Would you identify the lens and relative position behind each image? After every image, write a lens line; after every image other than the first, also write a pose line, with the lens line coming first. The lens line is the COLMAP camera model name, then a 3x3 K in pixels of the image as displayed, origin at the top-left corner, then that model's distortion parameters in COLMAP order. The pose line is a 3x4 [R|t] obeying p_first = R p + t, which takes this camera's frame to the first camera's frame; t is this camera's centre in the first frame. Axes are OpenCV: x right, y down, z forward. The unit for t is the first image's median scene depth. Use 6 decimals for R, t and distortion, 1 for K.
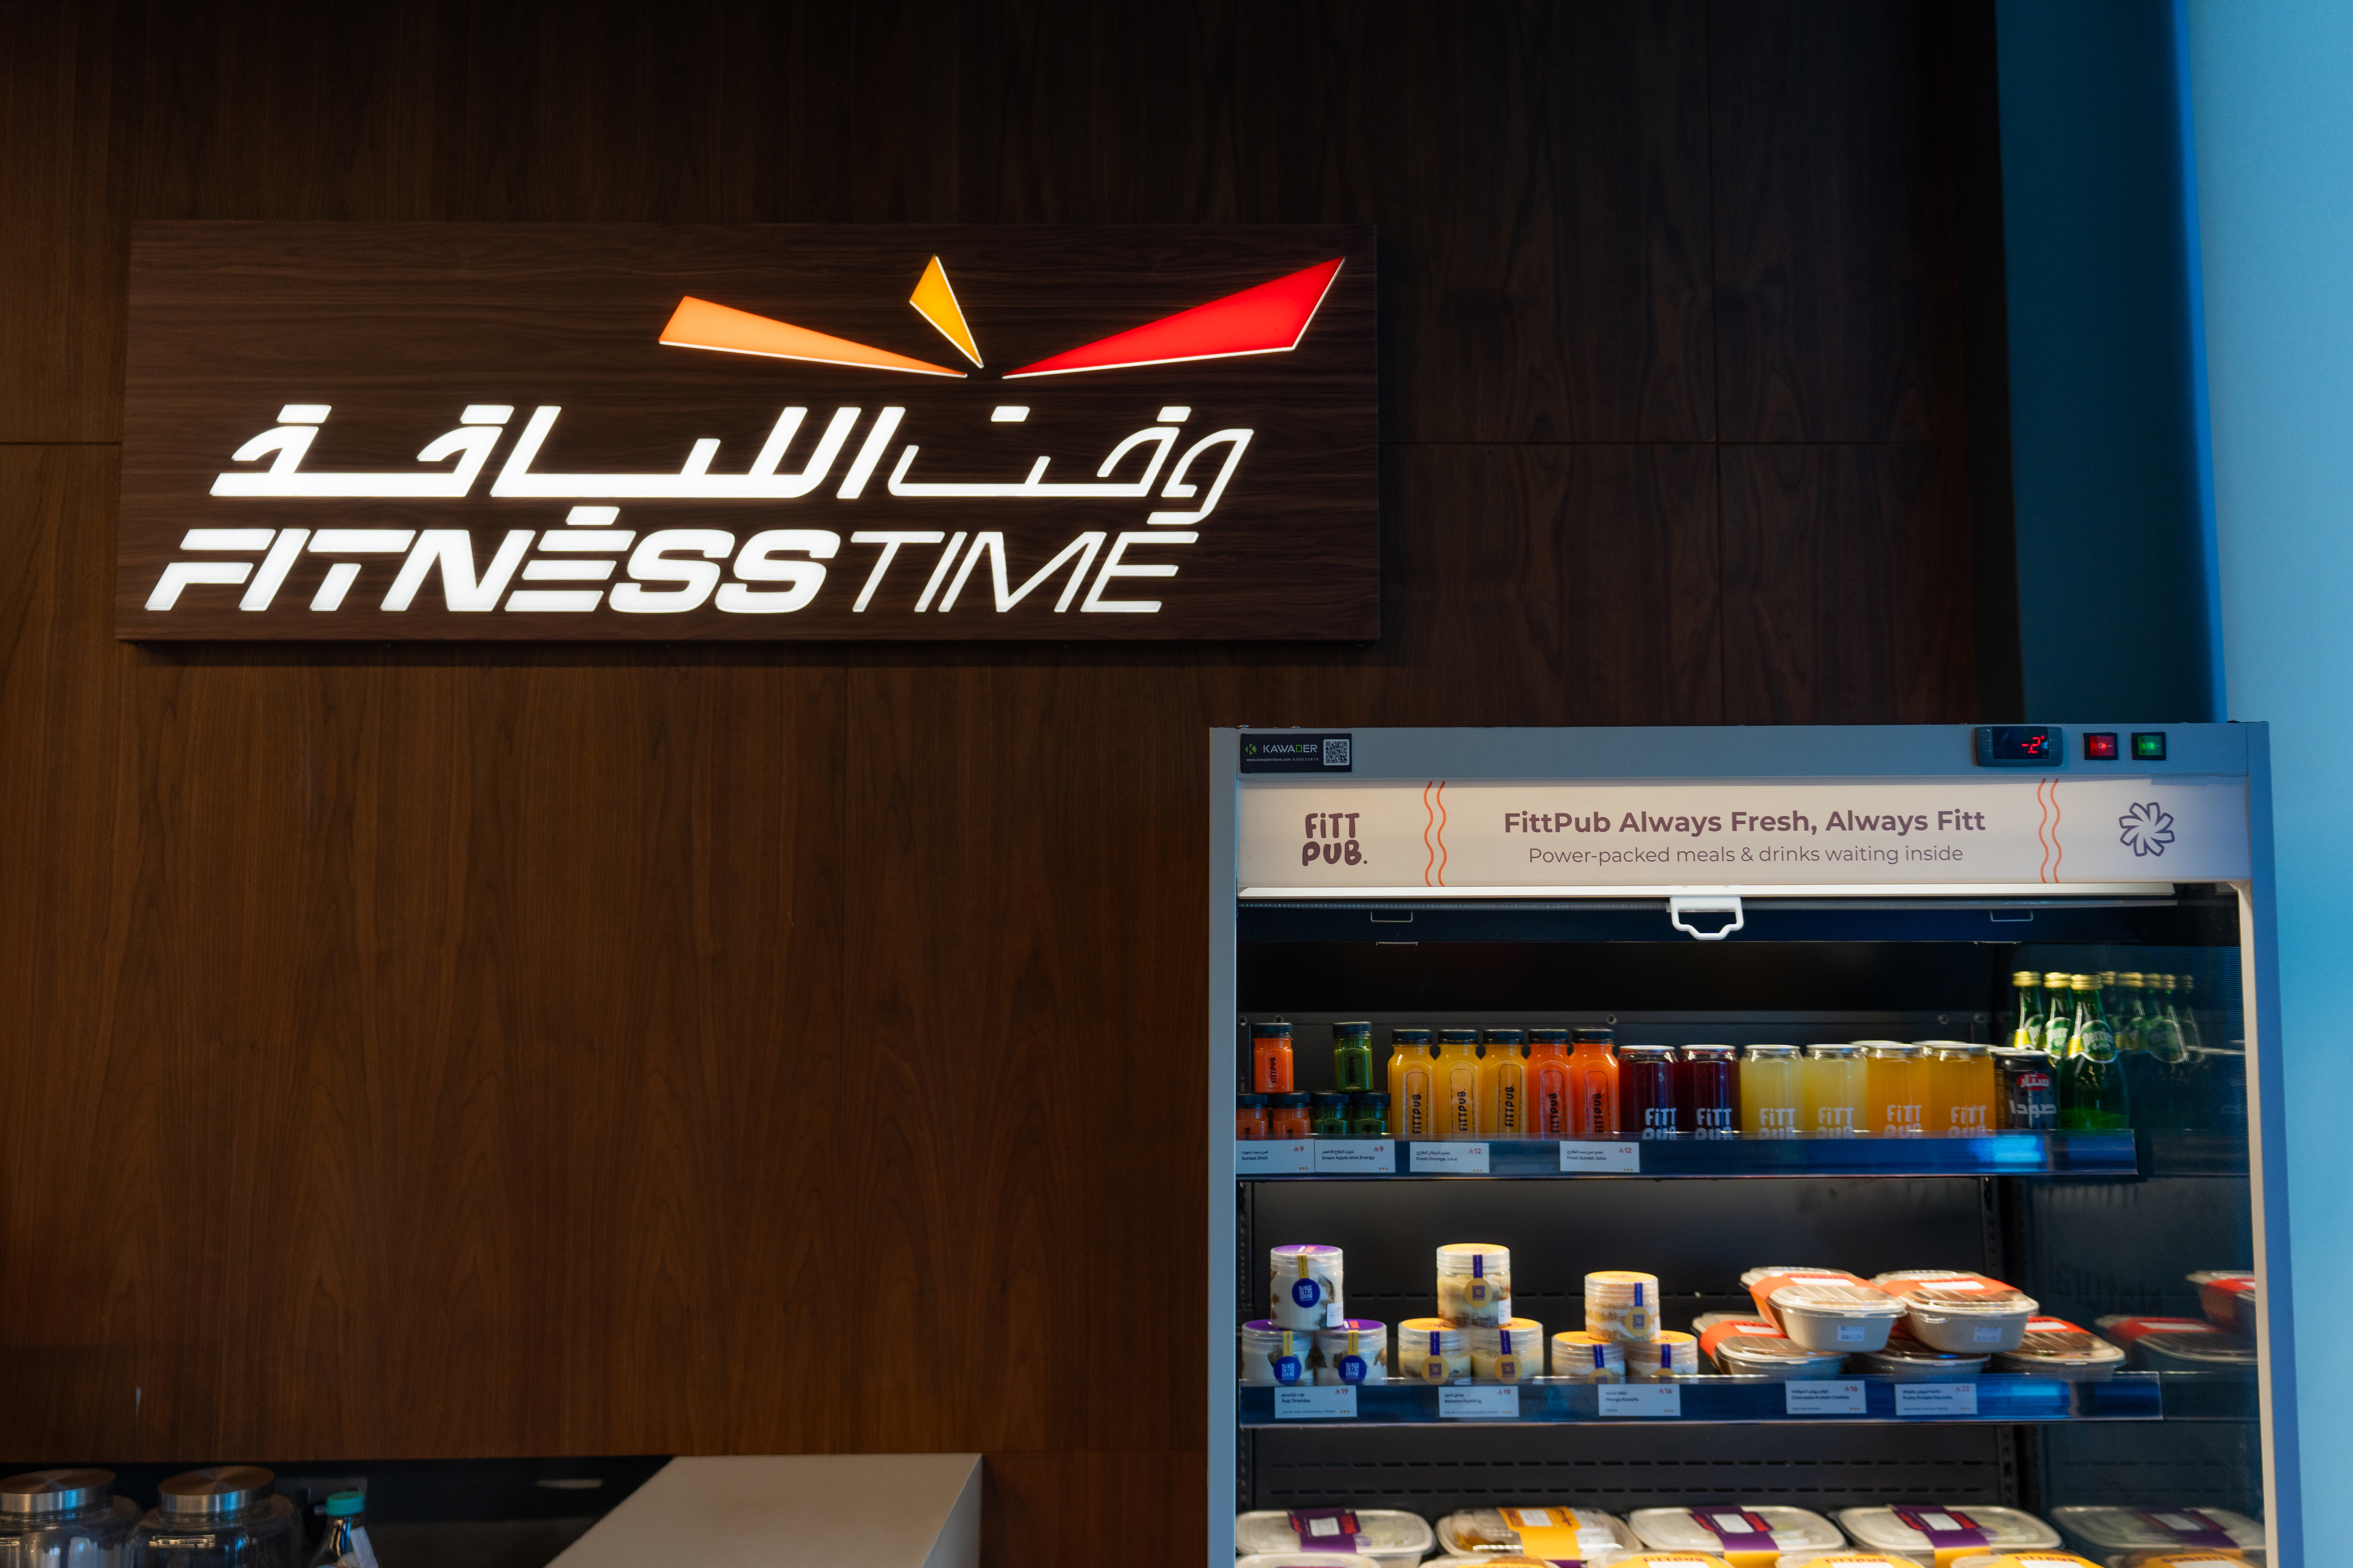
lens RADIAL K [[2069.9, 0, 1228.0], [0, 2069.9, 772.8], [0, 0, 1]] dist [0.014371, -0.005380]
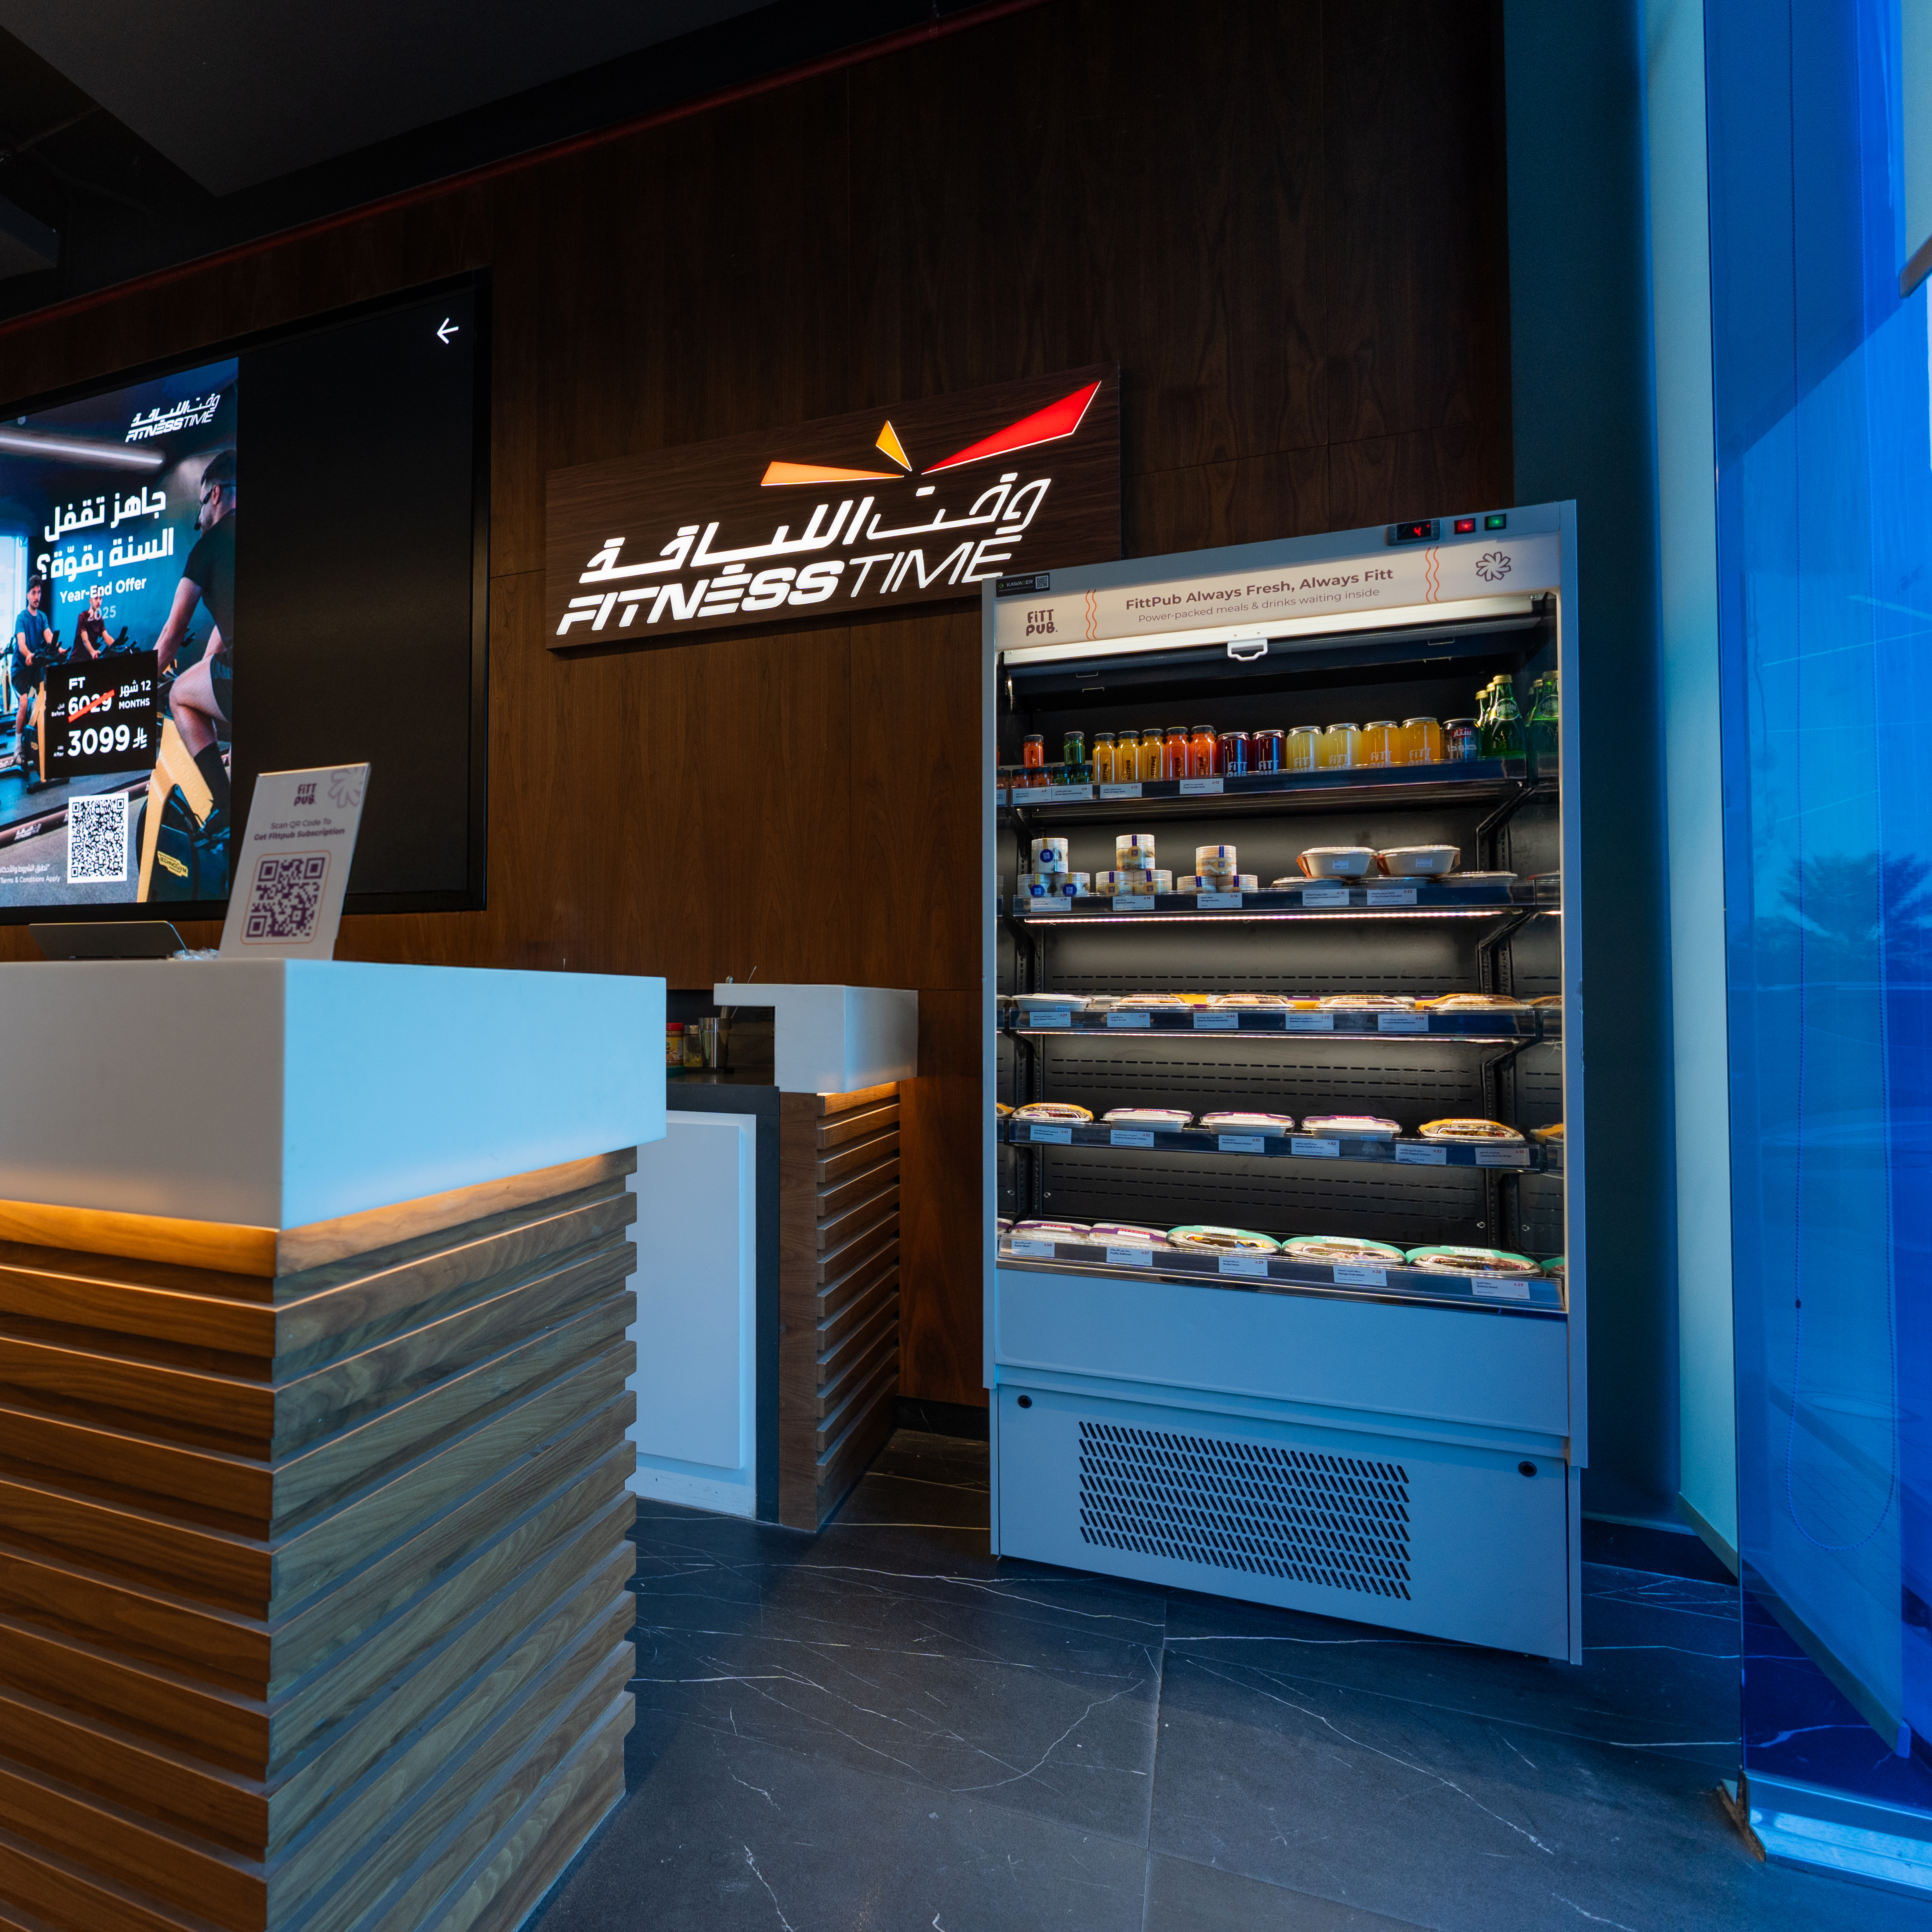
lens RADIAL K [[1288.5, 0, 562.4], [0, 1288.5, 952.6], [0, 0, 1]] dist [-0.009843, 0.005399]
pose [[0.889113, -0.005388, -0.457655, 0.157534], [0.030469, 0.998409, 0.047440, 0.213876], [0.456672, -0.056123, 0.887863, -0.325695]]
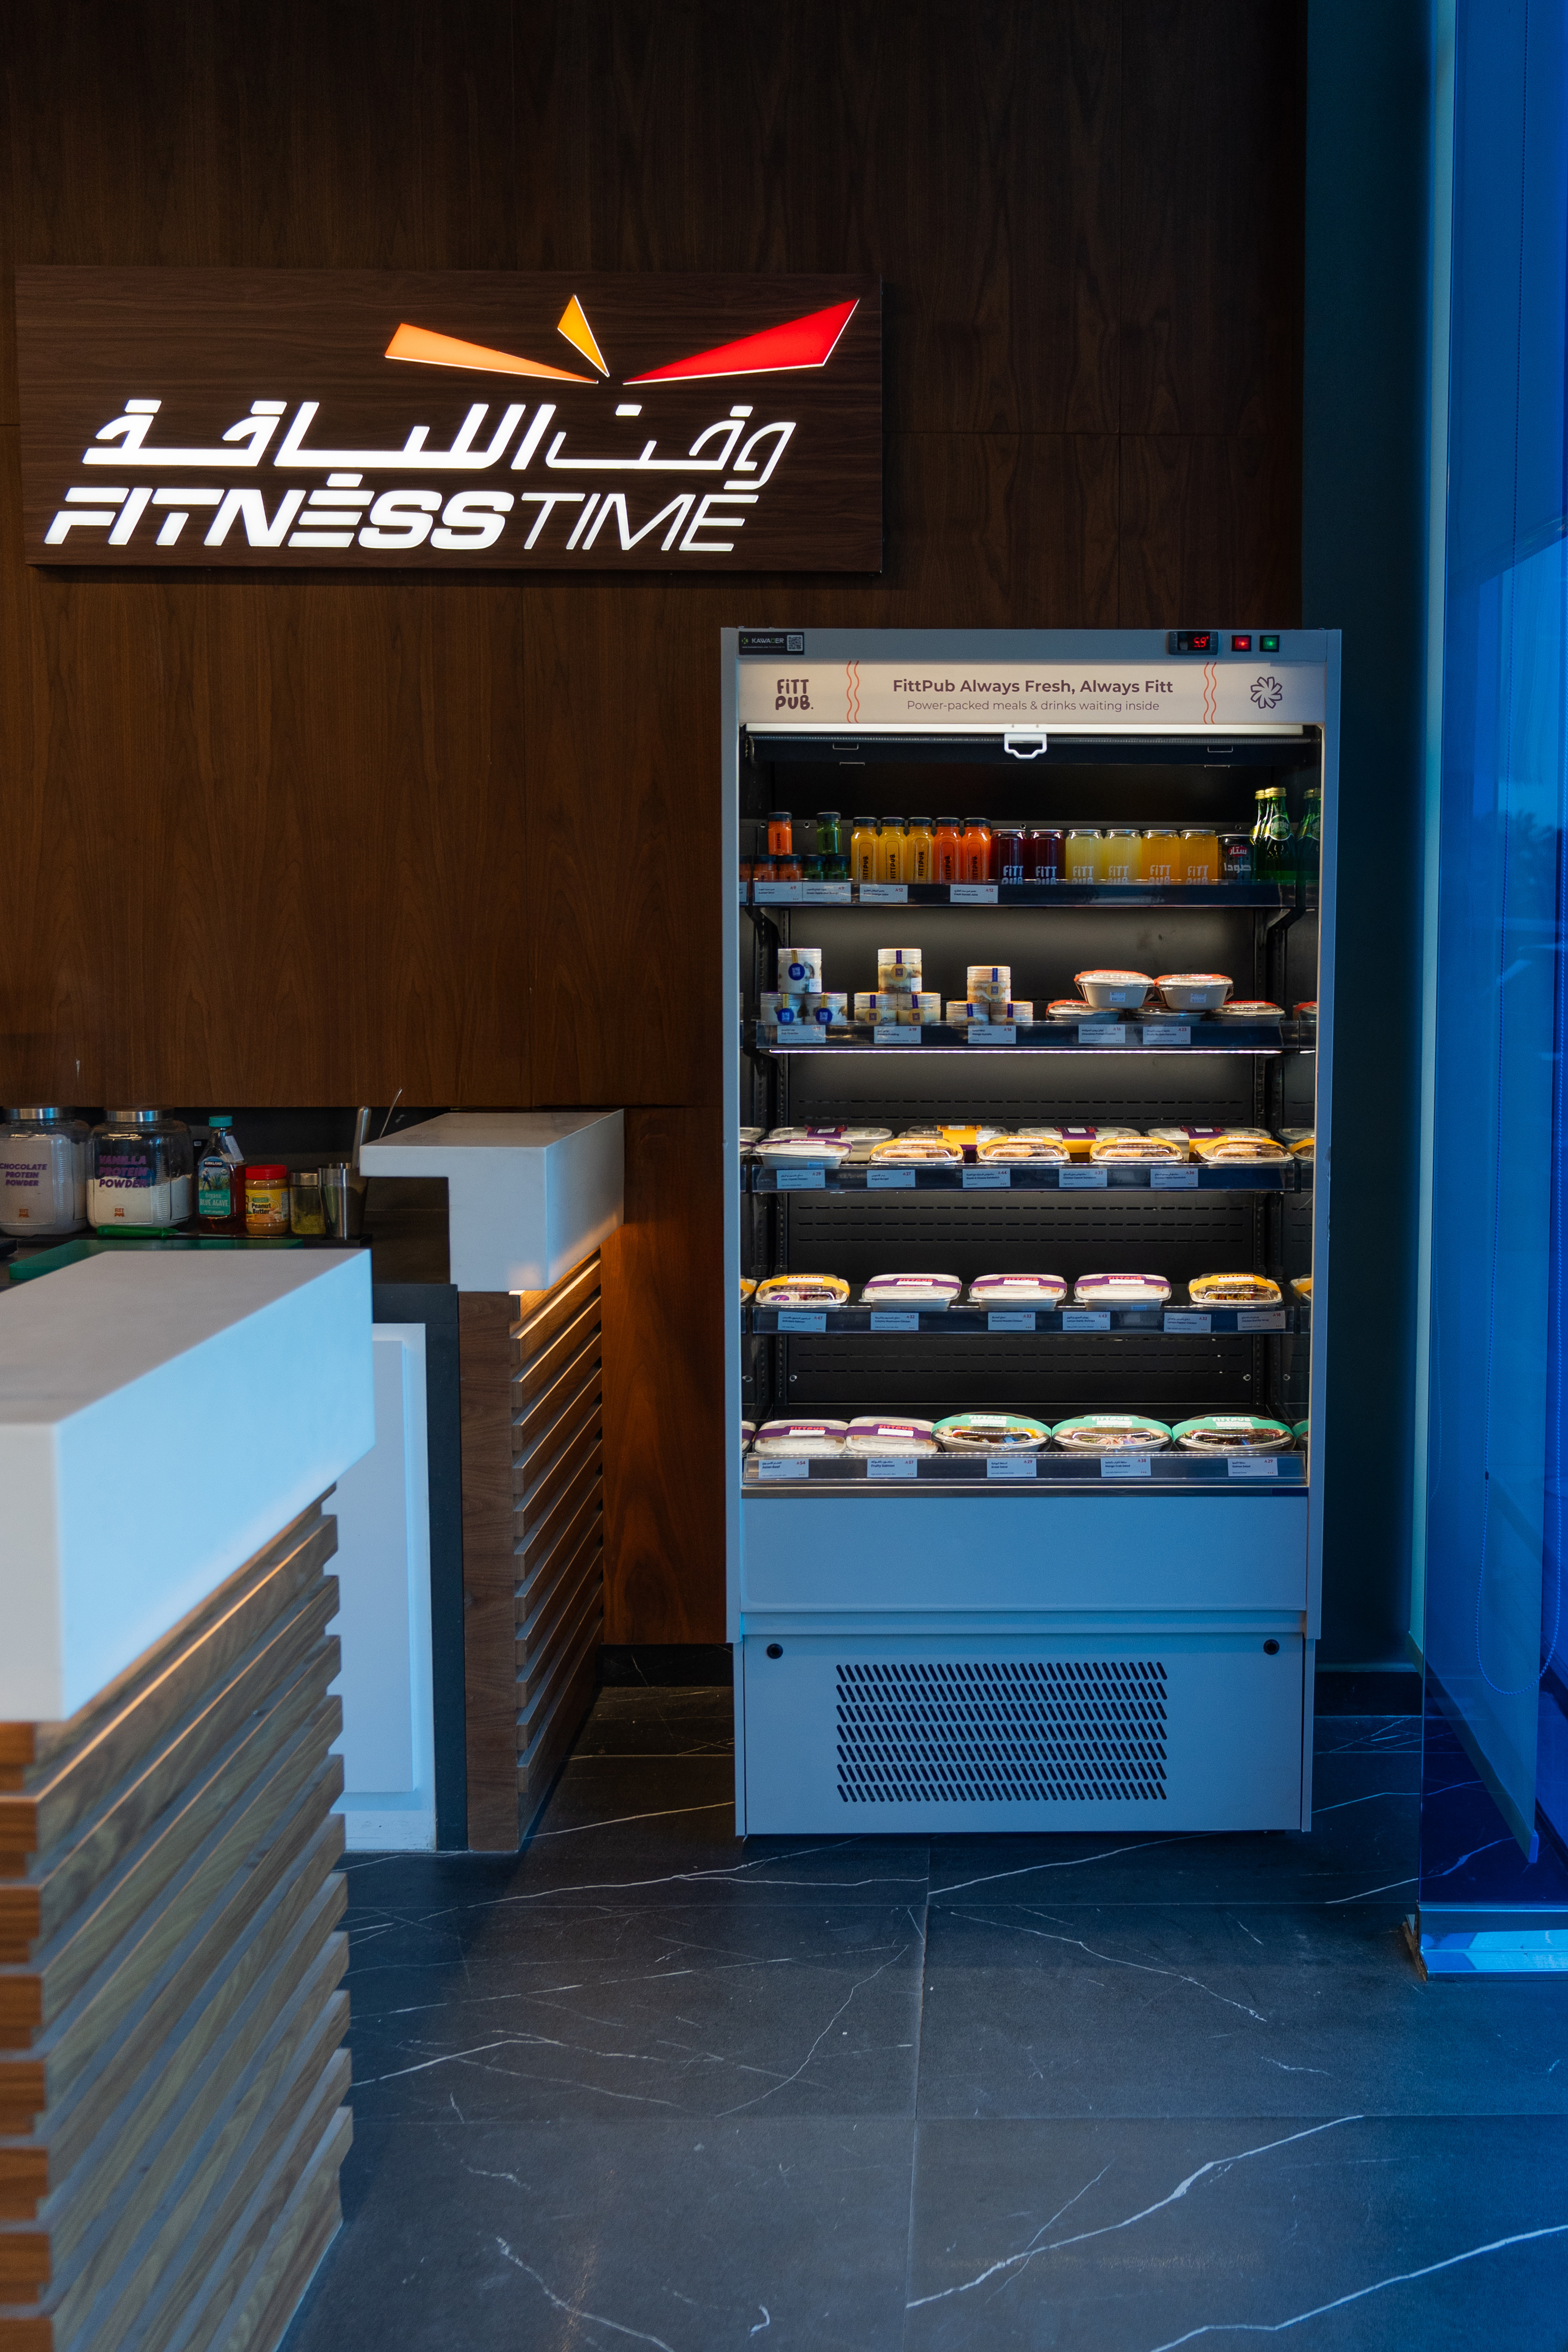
lens RADIAL K [[2189.3, 0, 1019.4], [0, 2189.3, 1079.9], [0, 0, 1]] dist [0.005486, -0.002306]
pose [[0.999931, 0.005933, 0.010141, 0.158026], [-0.007594, 0.984966, 0.172582, 0.022818], [-0.008965, -0.172648, 0.984943, -0.605221]]
